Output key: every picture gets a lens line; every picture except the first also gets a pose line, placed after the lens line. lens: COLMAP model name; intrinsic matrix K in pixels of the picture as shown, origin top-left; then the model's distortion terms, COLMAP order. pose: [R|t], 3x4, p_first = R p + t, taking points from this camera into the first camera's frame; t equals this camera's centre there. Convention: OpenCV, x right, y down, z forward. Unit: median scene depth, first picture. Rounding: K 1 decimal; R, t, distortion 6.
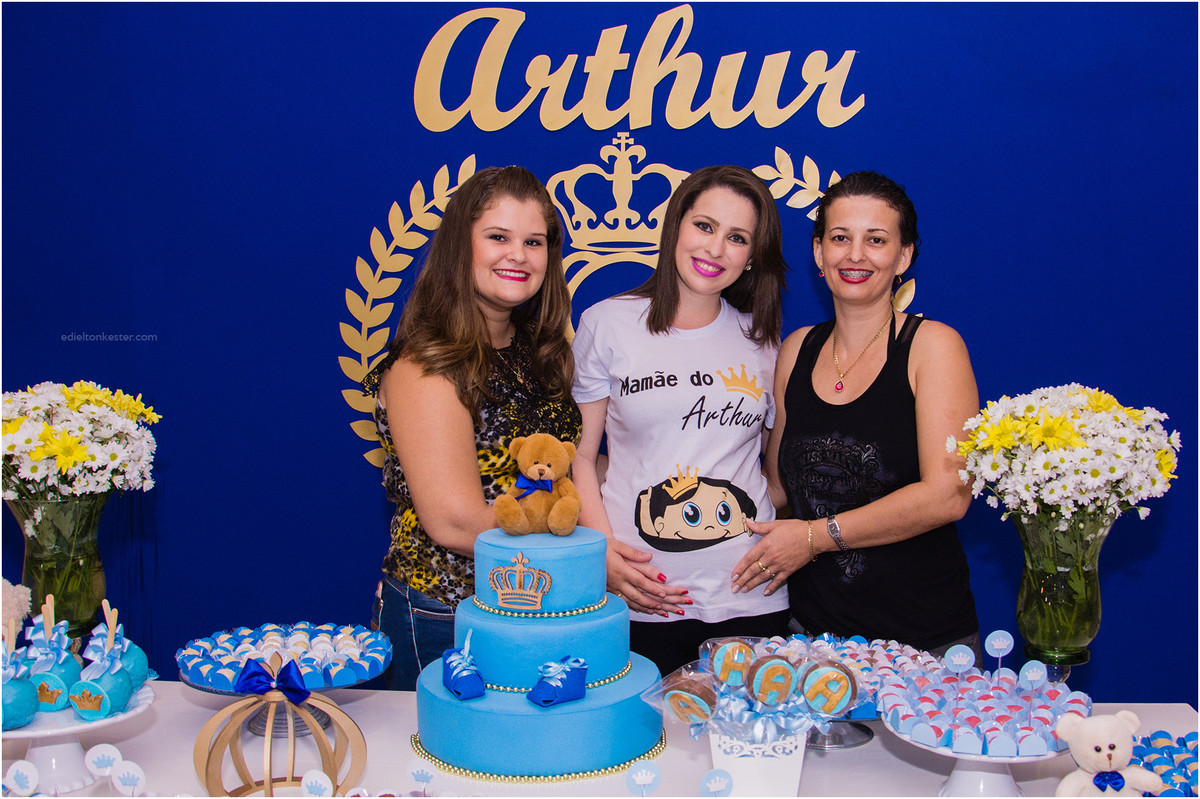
lens RADIAL K [[1047.2, 0, 720.9], [0, 1047.2, 398.7], [0, 0, 1]] dist [-0.149535, 0.069342]
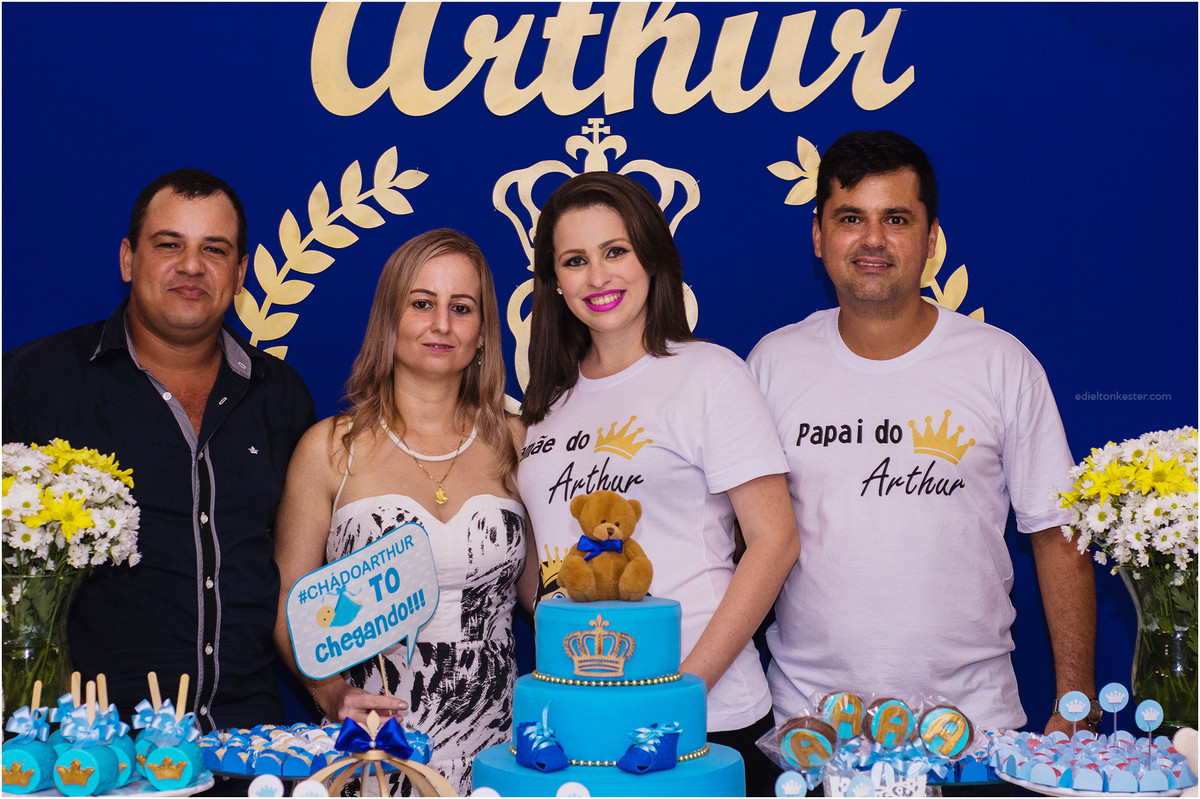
lens RADIAL K [[2057.5, 0, 575.0], [0, 2057.5, 400.8], [0, 0, 1]] dist [-0.095516, 0.037979]
pose [[0.999721, -0.012506, 0.020041, -0.232288], [0.013693, 0.998092, -0.060205, 0.062853], [-0.019250, 0.060463, 0.997985, -0.787285]]
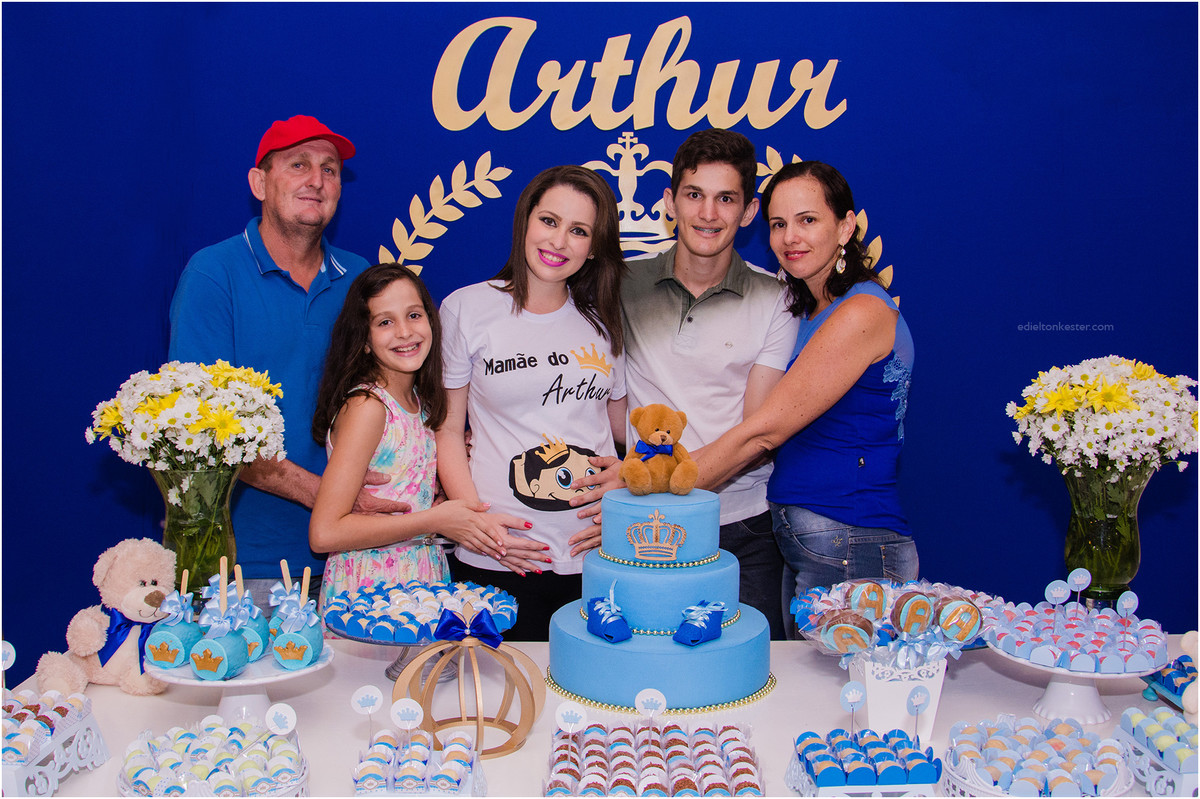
lens RADIAL K [[994.0, 0, 565.3], [0, 994.0, 359.2], [0, 0, 1]] dist [-0.152222, 0.076223]
pose [[0.999943, -0.007779, 0.007373, -0.277877], [0.007919, 0.999784, -0.019236, 0.005053], [-0.007222, 0.019294, 0.999788, -0.064931]]
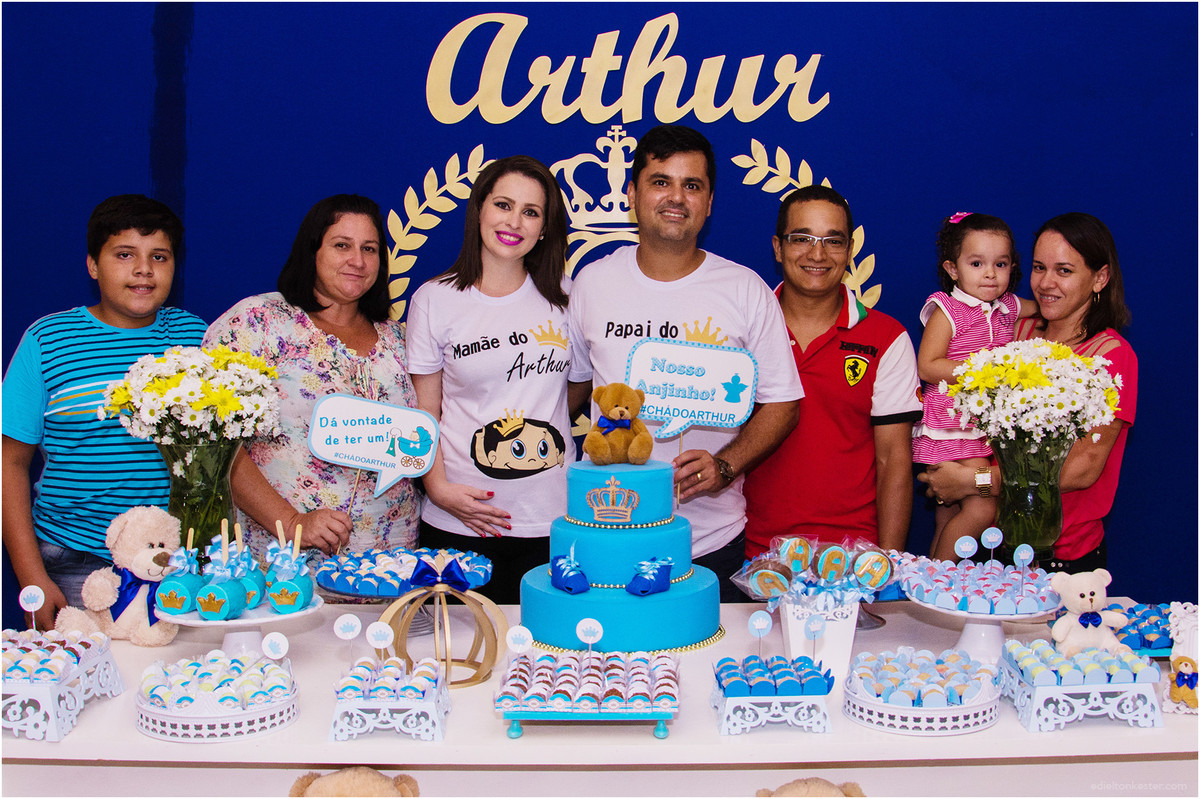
lens RADIAL K [[1104.5, 0, 633.4], [0, 1104.5, 360.5], [0, 0, 1]] dist [-0.148944, 0.062990]
pose [[0.999228, -0.010862, 0.037747, -0.202434], [0.011434, 0.999822, -0.014987, 0.026727], [-0.037578, 0.015407, 0.999175, -0.308544]]
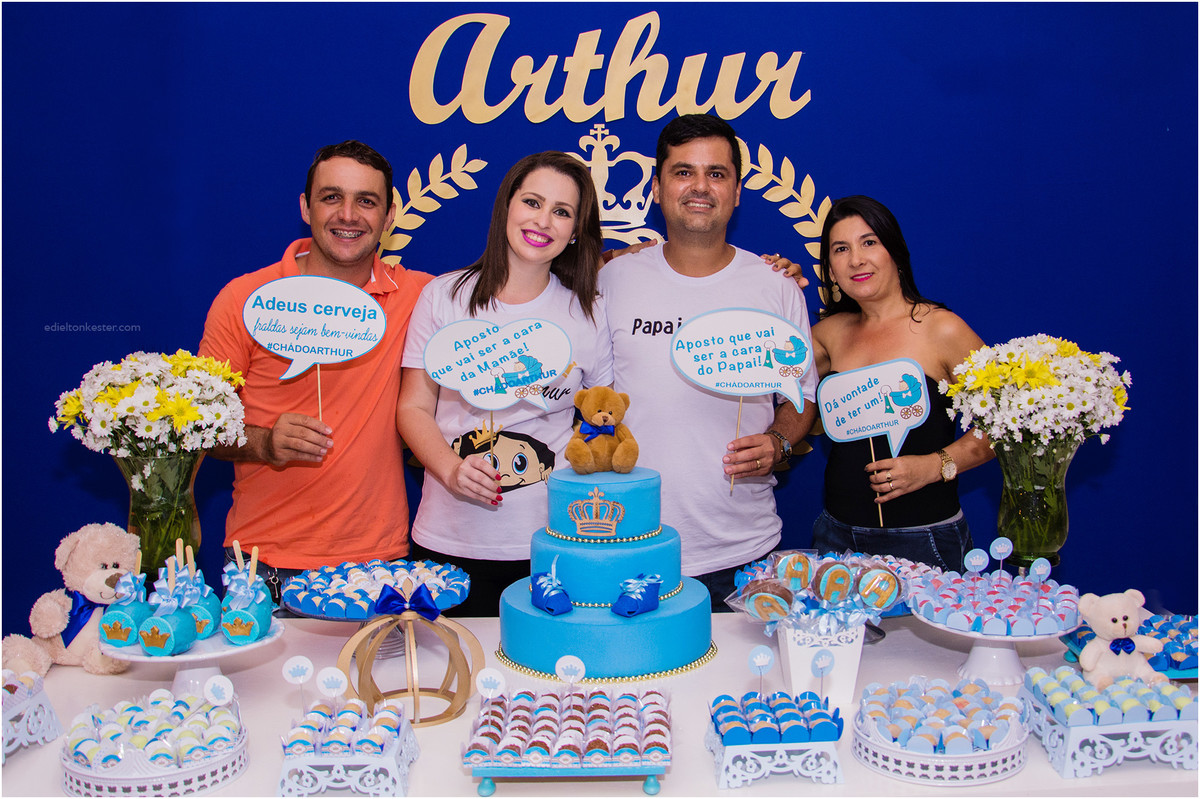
lens RADIAL K [[979.9, 0, 633.5], [0, 979.9, 355.8], [0, 0, 1]] dist [-0.147574, 0.069396]
pose [[0.998470, -0.021457, 0.050969, -0.190416], [0.021971, 0.999713, -0.009533, 0.010625], [-0.050749, 0.010638, 0.998655, -0.095175]]
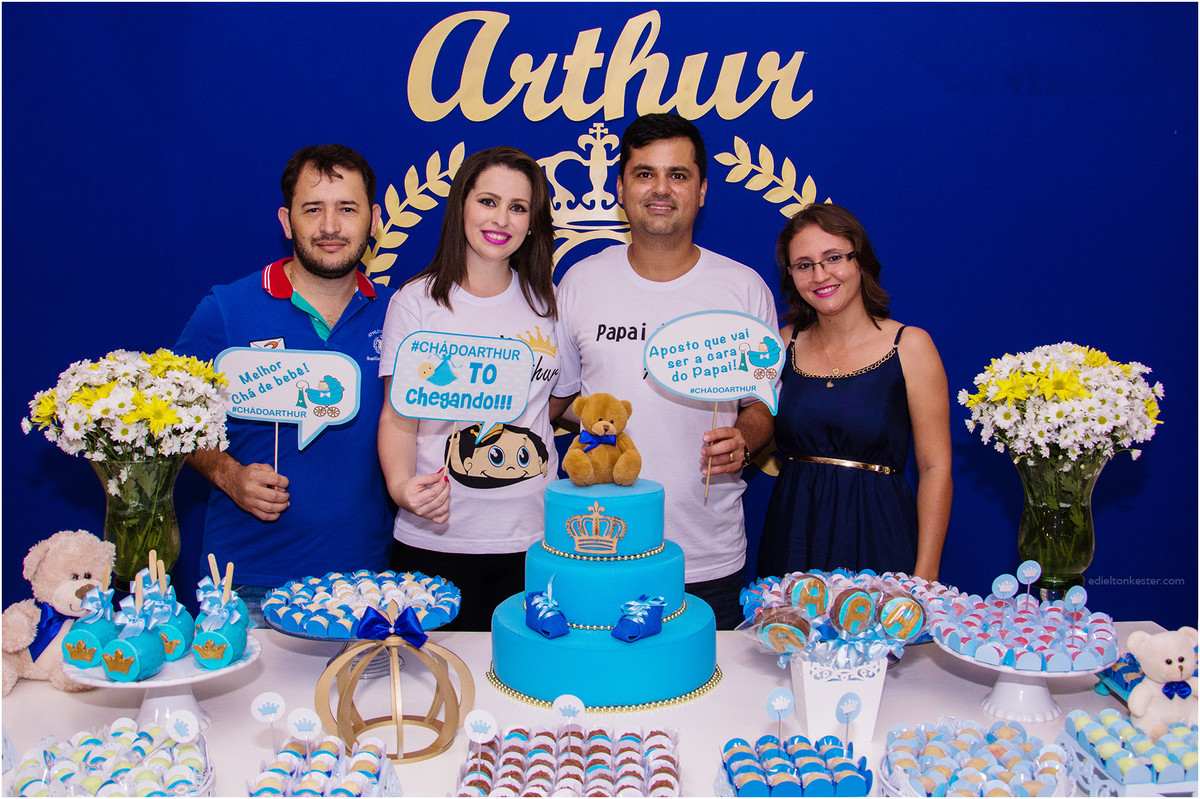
lens RADIAL K [[928.5, 0, 602.0], [0, 928.5, 338.2], [0, 0, 1]] dist [-0.140529, 0.059332]
pose [[0.999513, -0.009709, 0.029662, -0.199897], [0.010460, 0.999626, -0.025250, 0.000382], [-0.029406, 0.025548, 0.999241, 0.018943]]
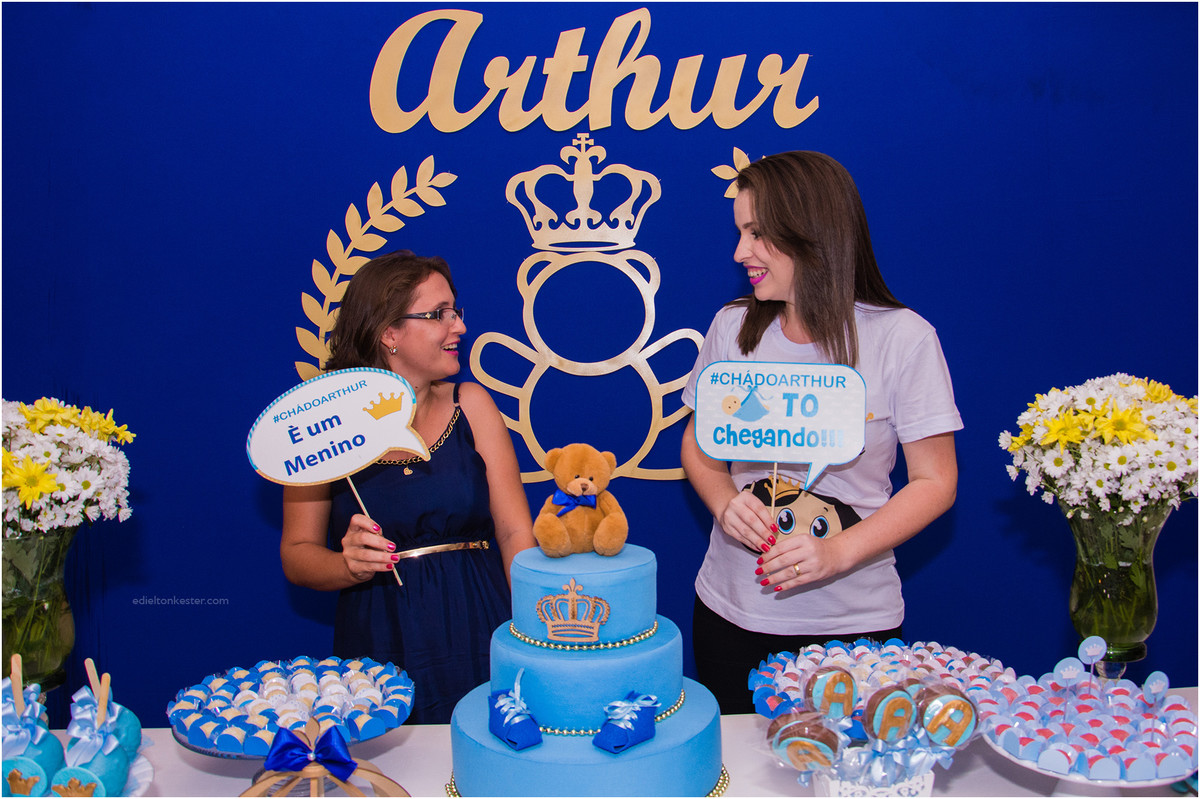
lens RADIAL K [[921.1, 0, 658.5], [0, 921.1, 360.9], [0, 0, 1]] dist [-0.144260, 0.072266]
pose [[0.995754, -0.024233, 0.088808, -0.172153], [0.026731, 0.999277, -0.027050, -0.015689], [-0.088089, 0.029309, 0.995681, 0.188242]]
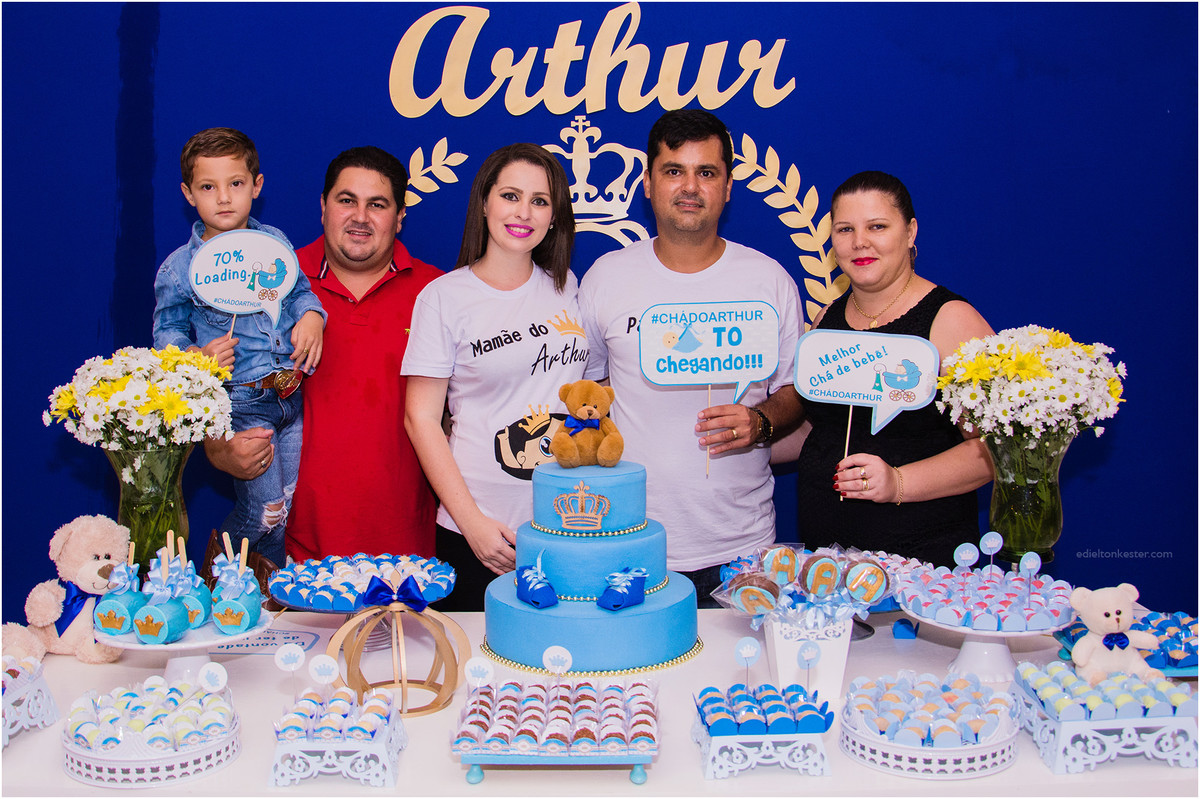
lens RADIAL K [[1015.7, 0, 555.2], [0, 1015.7, 333.2], [0, 0, 1]] dist [-0.150228, 0.071107]
pose [[0.999656, -0.025450, -0.006277, -0.197088], [0.025261, 0.999275, -0.028478, 0.012730], [0.006998, 0.028309, 0.999575, -0.134320]]
